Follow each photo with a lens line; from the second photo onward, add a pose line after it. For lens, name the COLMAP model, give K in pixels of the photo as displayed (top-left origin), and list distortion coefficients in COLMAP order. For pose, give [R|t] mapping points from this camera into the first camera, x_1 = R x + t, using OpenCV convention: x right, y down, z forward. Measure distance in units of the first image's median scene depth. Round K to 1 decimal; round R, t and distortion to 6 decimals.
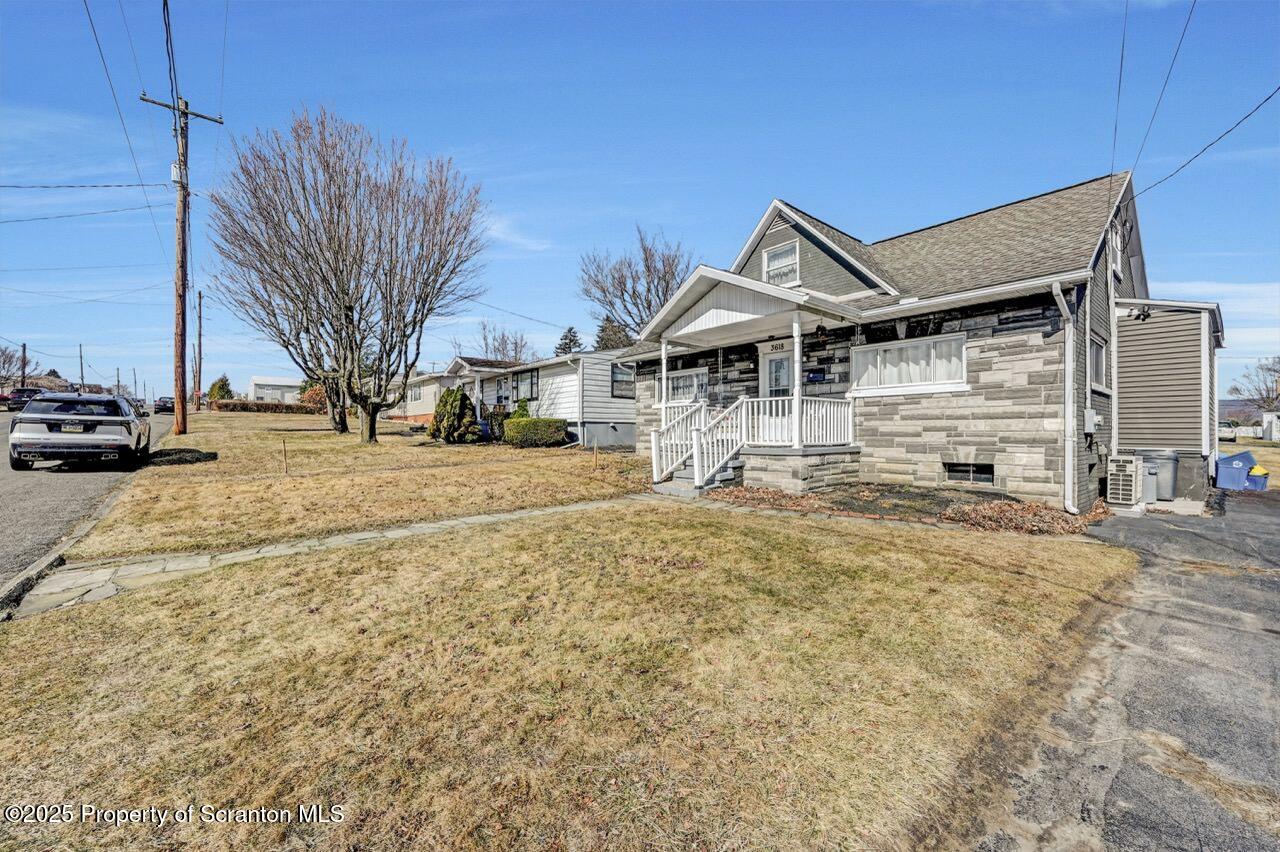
lens RADIAL K [[511.6, 0, 647.8], [0, 511.6, 428.4], [0, 0, 1]] dist [-0.000534, 0.000429]
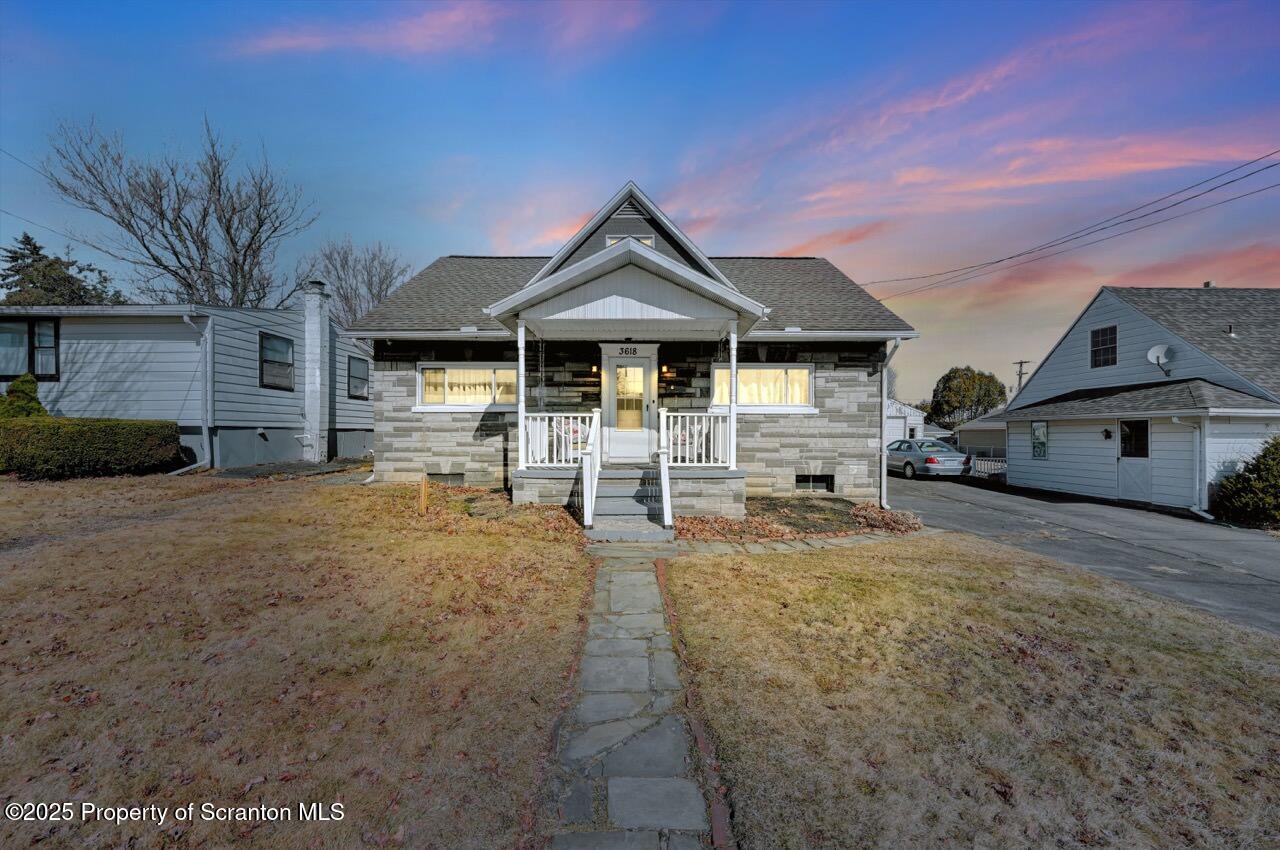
lens RADIAL K [[511.6, 0, 639.4], [0, 511.6, 430.9], [0, 0, 1]] dist [-0.000534, 0.000429]
pose [[0.642246, 0.003189, 0.766492, -0.497738], [-0.011374, 0.999921, 0.005370, -0.032099], [-0.766414, -0.012166, 0.642232, 0.505245]]
